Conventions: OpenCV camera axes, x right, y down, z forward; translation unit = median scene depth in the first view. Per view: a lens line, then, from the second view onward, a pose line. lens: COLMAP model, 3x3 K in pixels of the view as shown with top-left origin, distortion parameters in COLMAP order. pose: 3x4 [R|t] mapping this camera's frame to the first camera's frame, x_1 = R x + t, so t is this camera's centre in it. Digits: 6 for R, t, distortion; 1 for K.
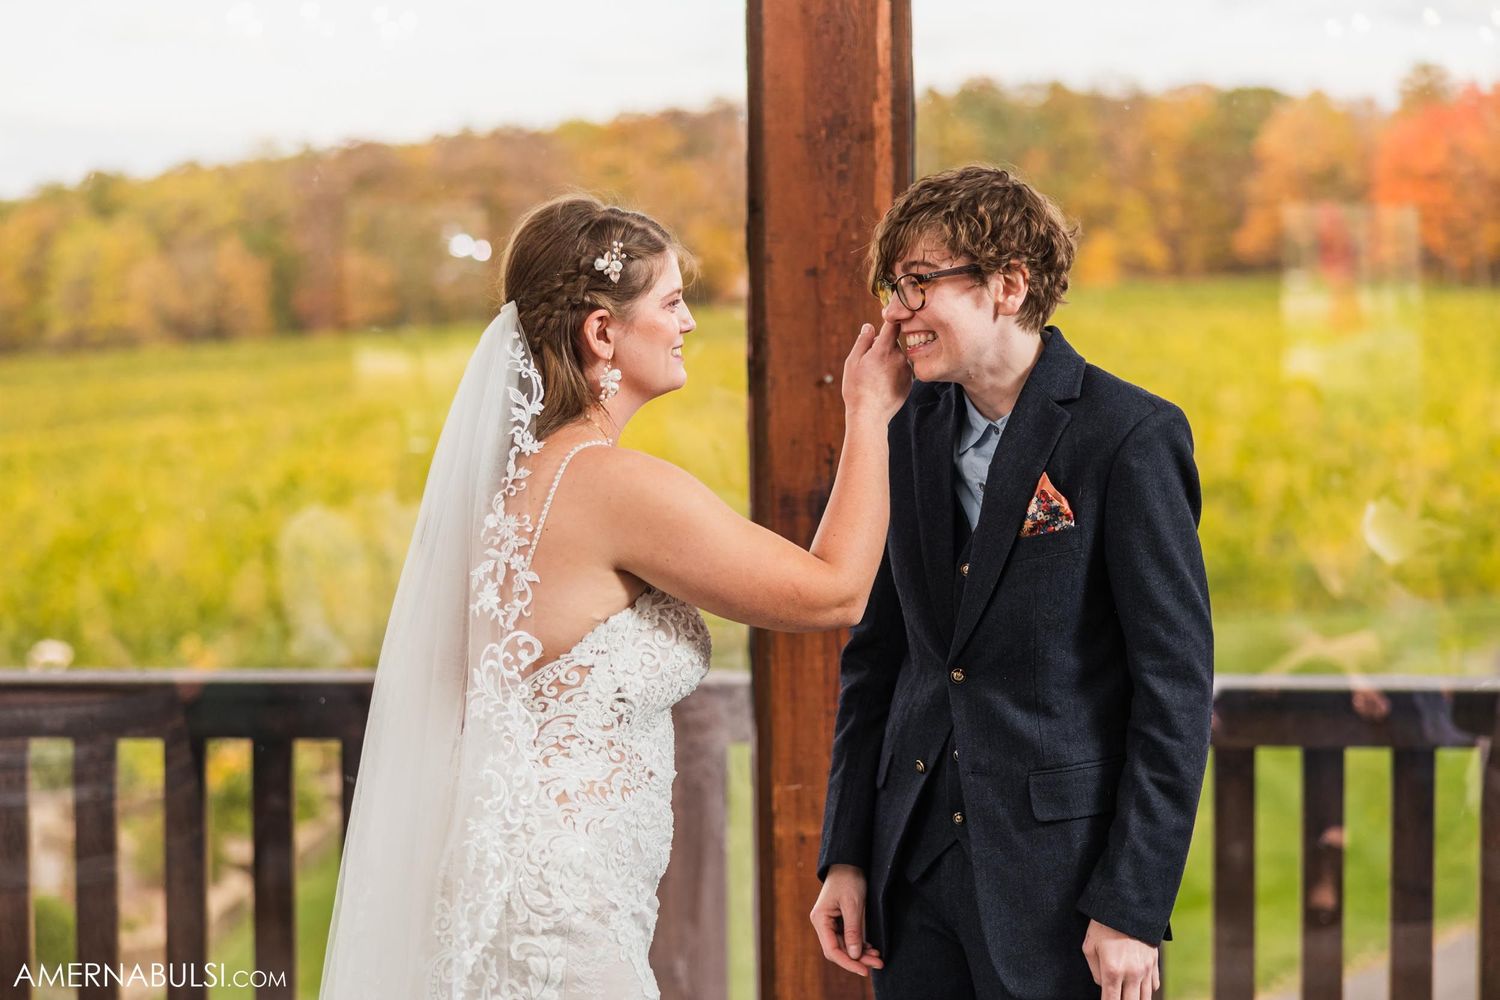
lens RADIAL K [[2873.0, 0, 716.8], [0, 2873.0, 496.4], [0, 0, 1]] dist [0.006644, 0.162340]
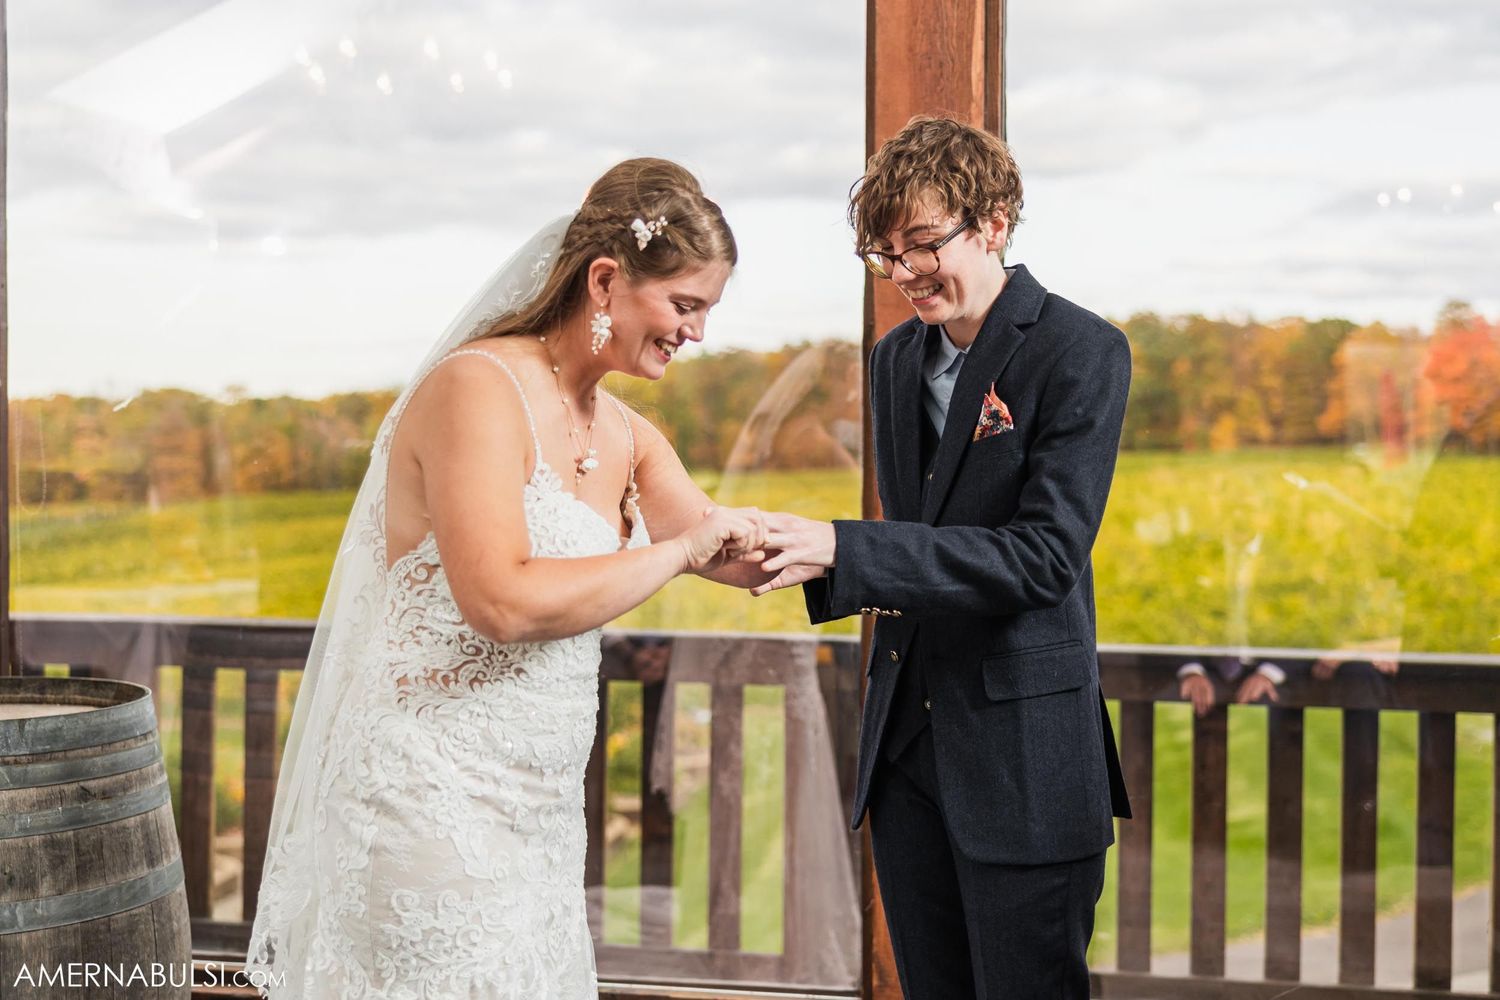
lens RADIAL K [[1878.6, 0, 746.7], [0, 1878.6, 505.3], [0, 0, 1]] dist [0.005645, -0.004070]
pose [[0.992895, 0.019409, -0.117401, 0.057663], [-0.024464, 0.998828, -0.041771, 0.053194], [0.116453, 0.044347, 0.992206, 0.227103]]
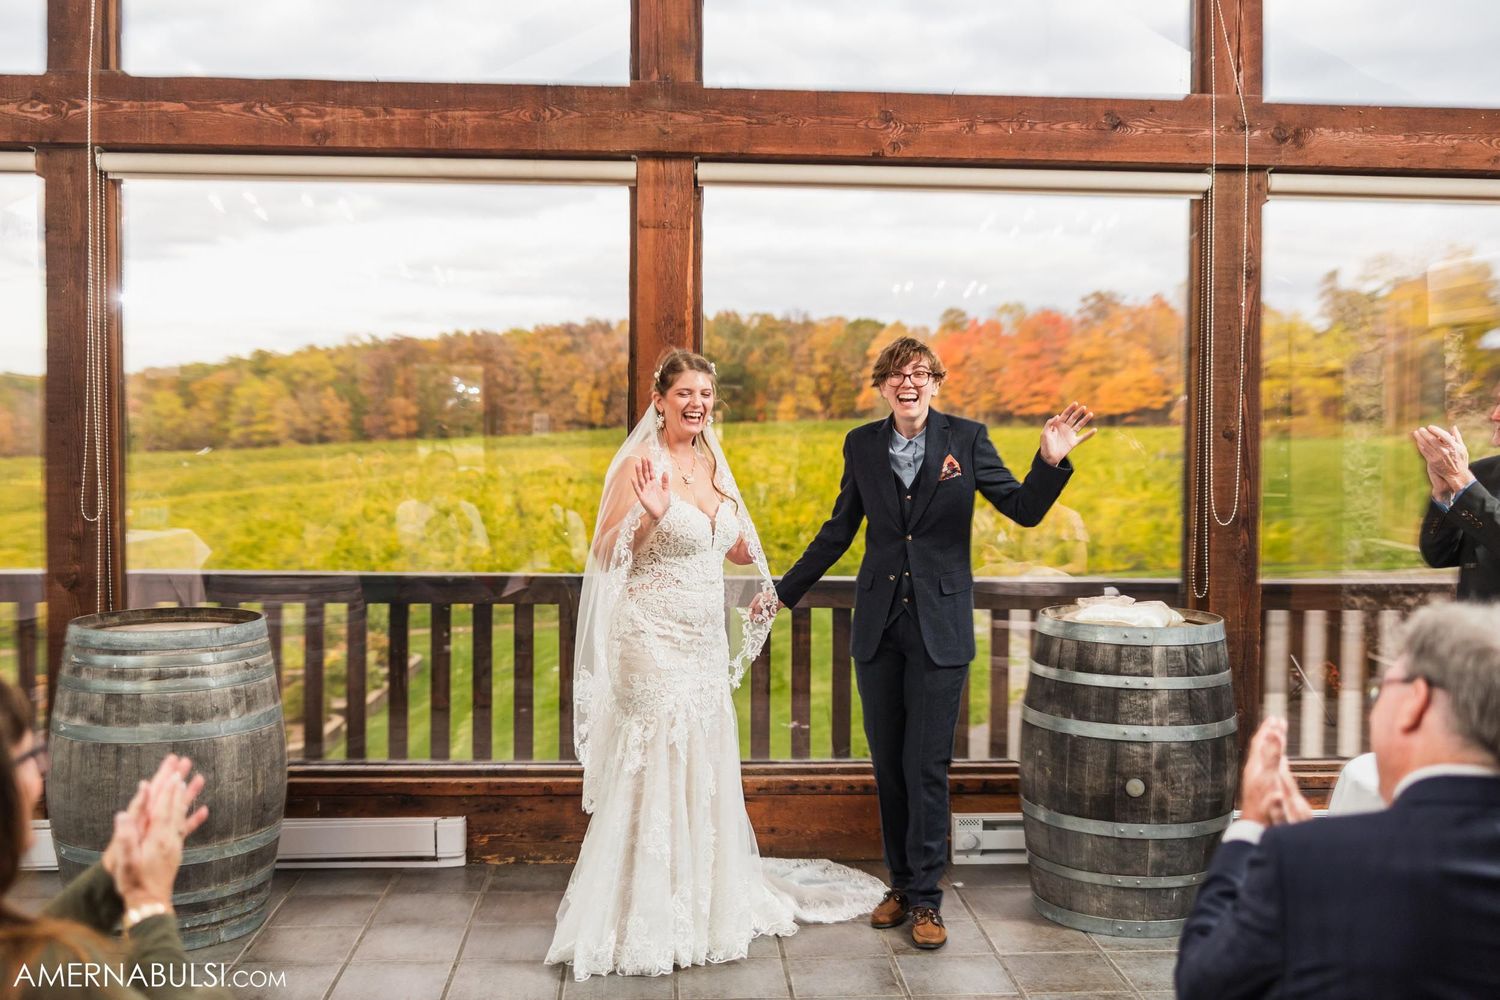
lens RADIAL K [[1509.6, 0, 750.3], [0, 1509.6, 490.3], [0, 0, 1]] dist [-0.049472, 0.076362]
pose [[0.994161, 0.011758, 0.107263, -0.020935], [-0.008932, 0.999601, -0.026785, 0.037683], [-0.107535, 0.025671, 0.993870, -0.194917]]
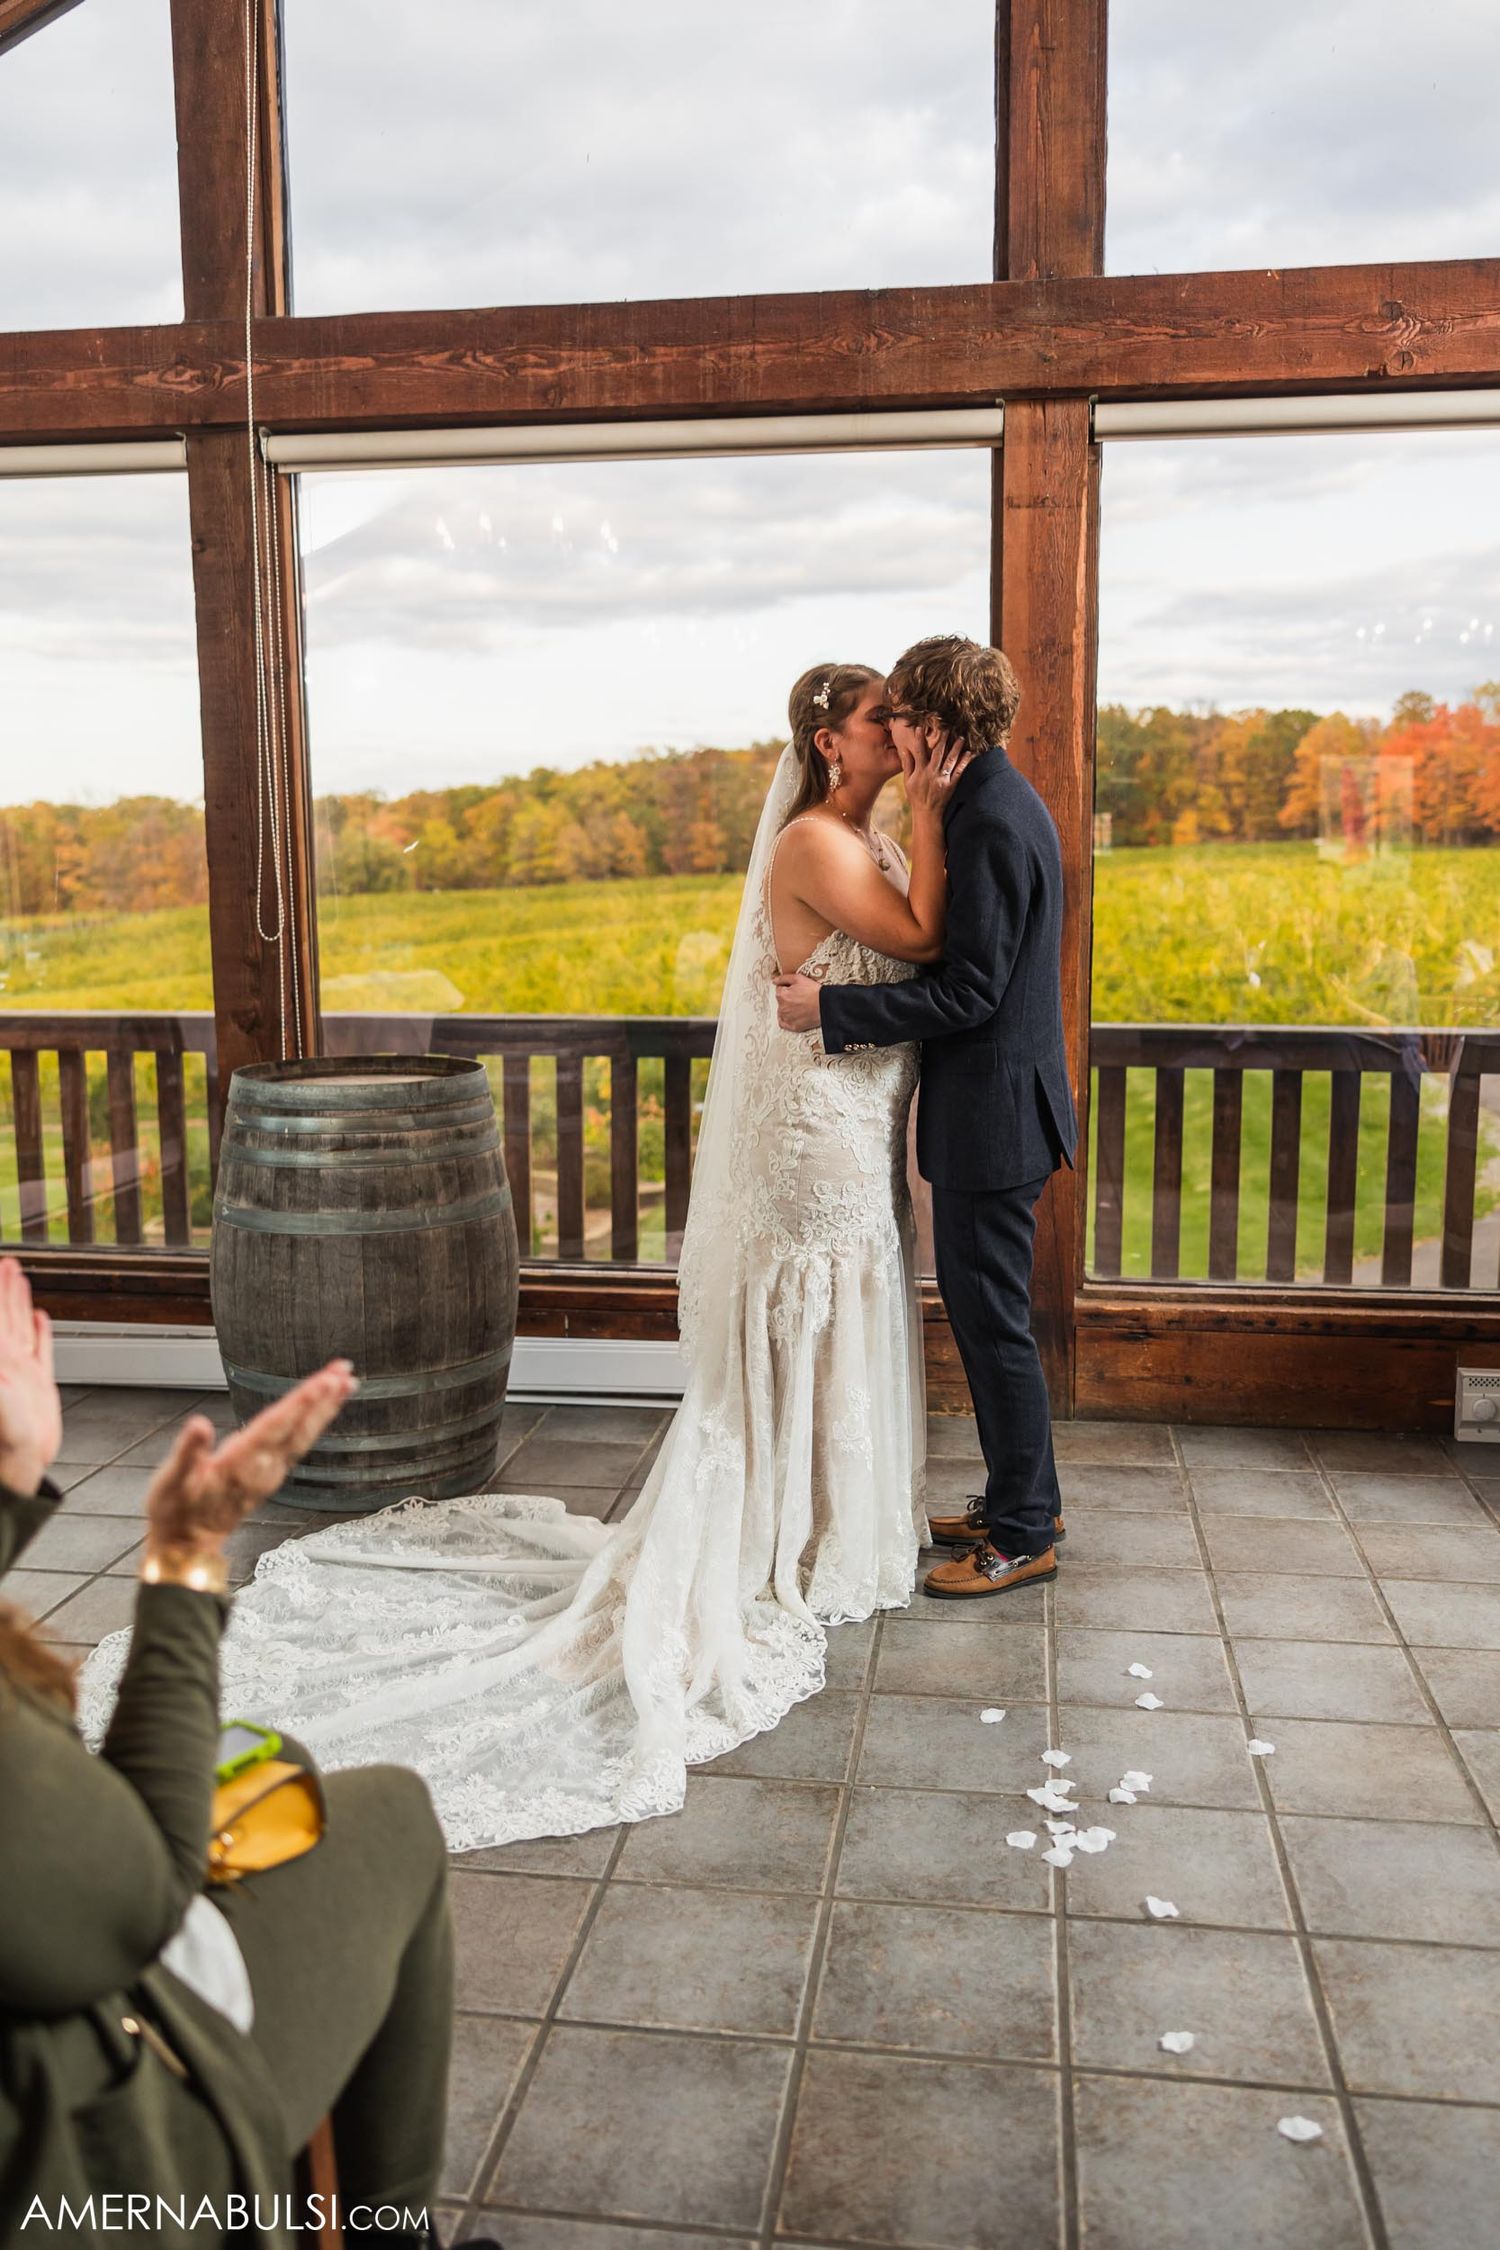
lens RADIAL K [[1839.5, 0, 746.4], [0, 1839.5, 1125.7], [0, 0, 1]] dist [-0.008465, 0.007620]
pose [[0.994969, 0.018257, -0.098508, -0.018809], [-0.010563, 0.996892, 0.078066, 0.055931], [0.099627, -0.076632, 0.992070, -0.031874]]
